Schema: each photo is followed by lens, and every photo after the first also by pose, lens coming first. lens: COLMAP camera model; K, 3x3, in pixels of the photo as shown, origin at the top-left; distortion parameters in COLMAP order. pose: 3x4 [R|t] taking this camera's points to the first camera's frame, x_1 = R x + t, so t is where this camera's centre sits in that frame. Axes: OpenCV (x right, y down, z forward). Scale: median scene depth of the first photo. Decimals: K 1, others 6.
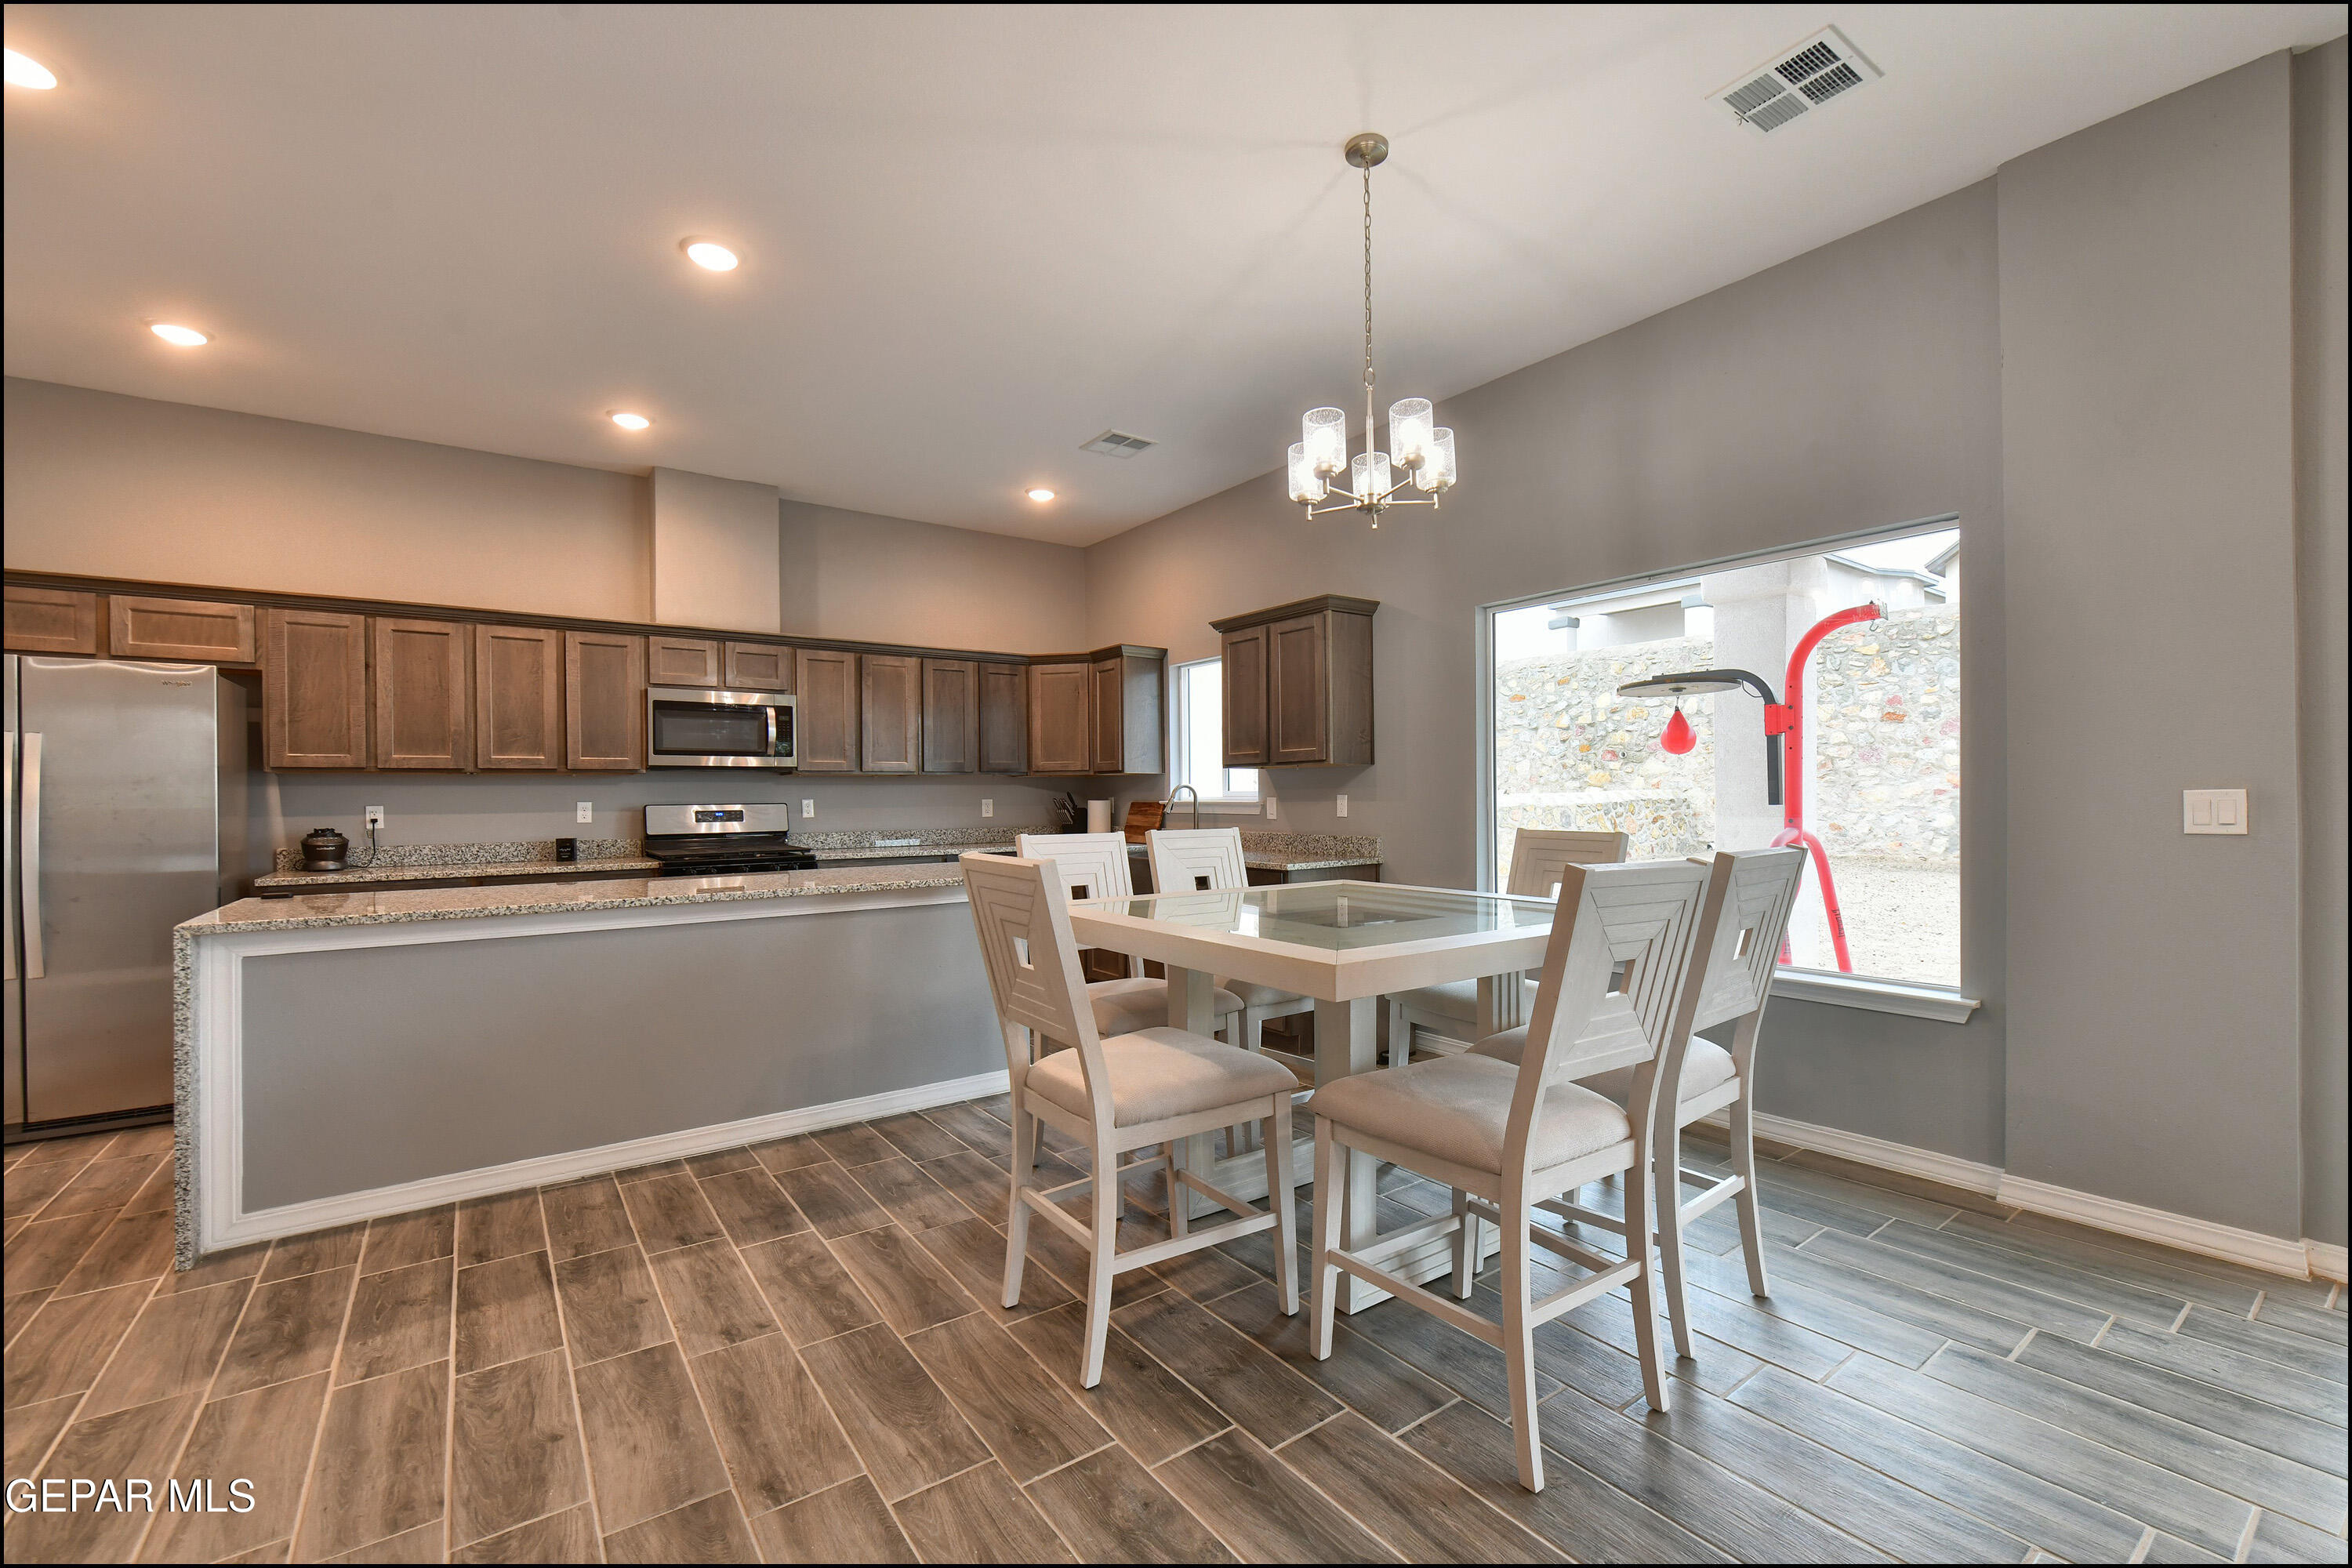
lens RADIAL K [[985.6, 0, 1191.1], [0, 985.6, 801.4], [0, 0, 1]] dist [-0.007990, -0.001134]
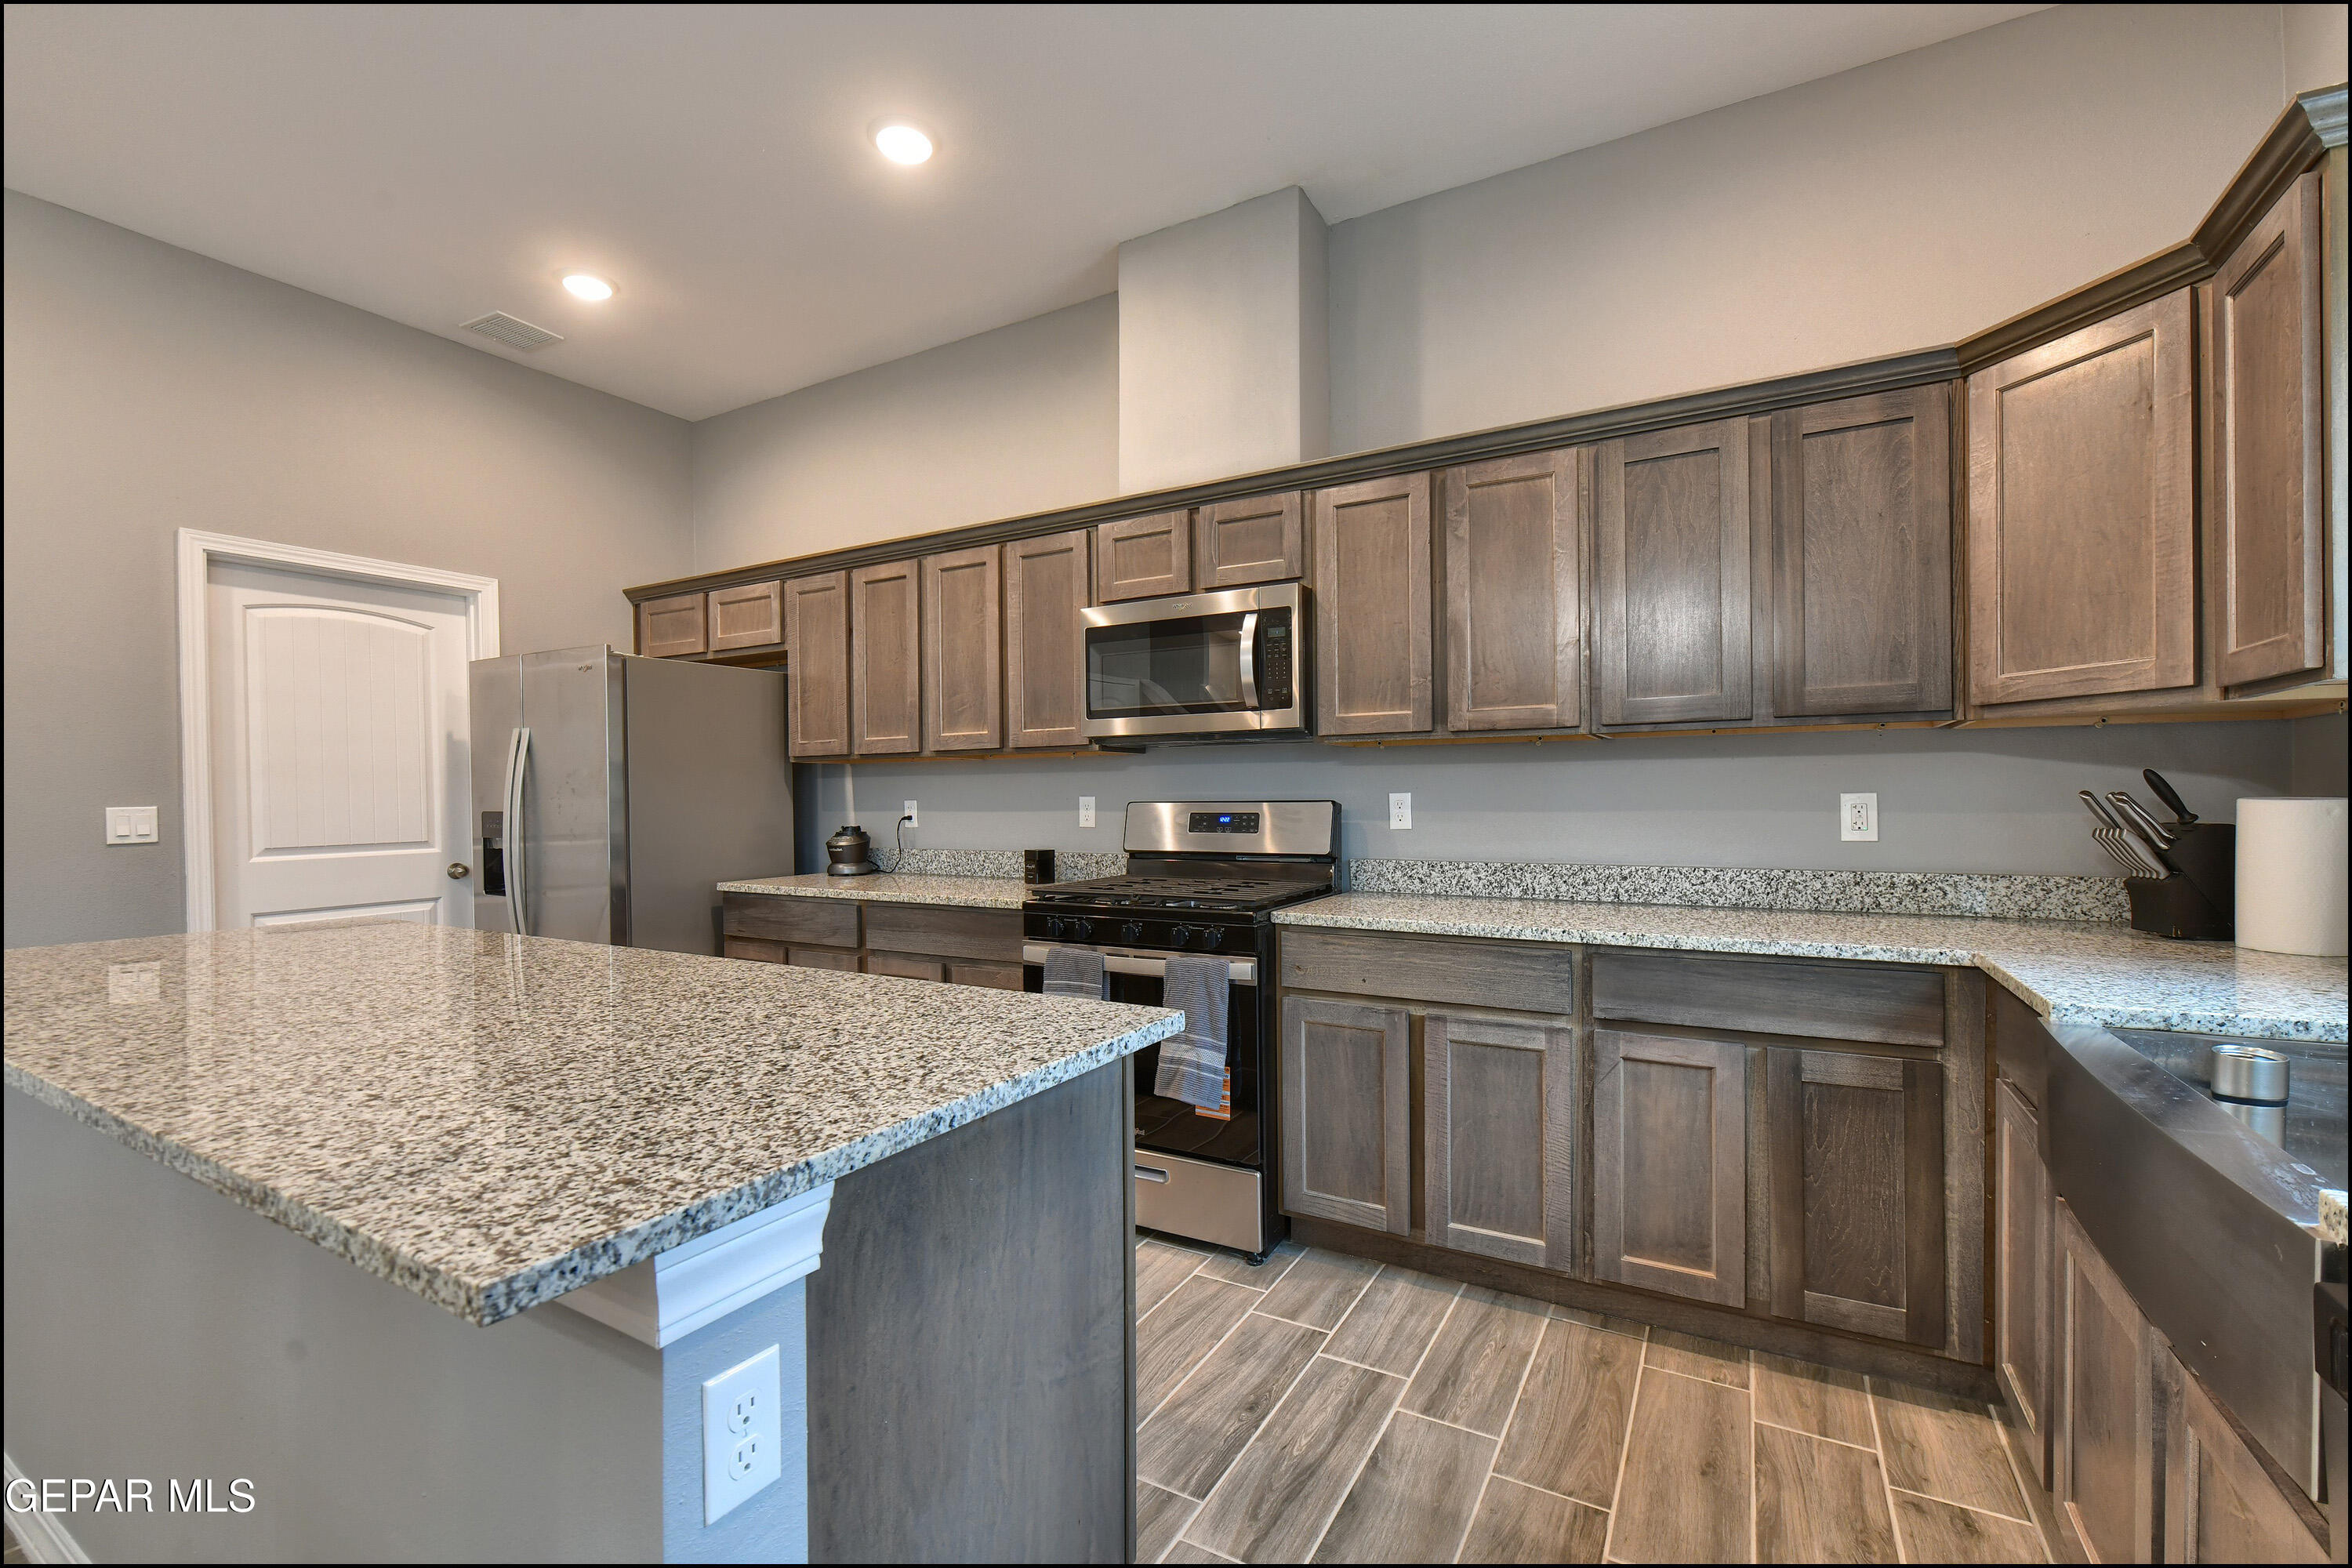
lens RADIAL K [[985.6, 0, 1190.9], [0, 985.6, 798.5], [0, 0, 1]] dist [-0.007990, -0.001134]
pose [[0.411761, 0.010152, -0.911236, 0.028951], [-0.000465, 0.999940, 0.010930, -0.005457], [0.911292, -0.004077, 0.411741, 0.793405]]
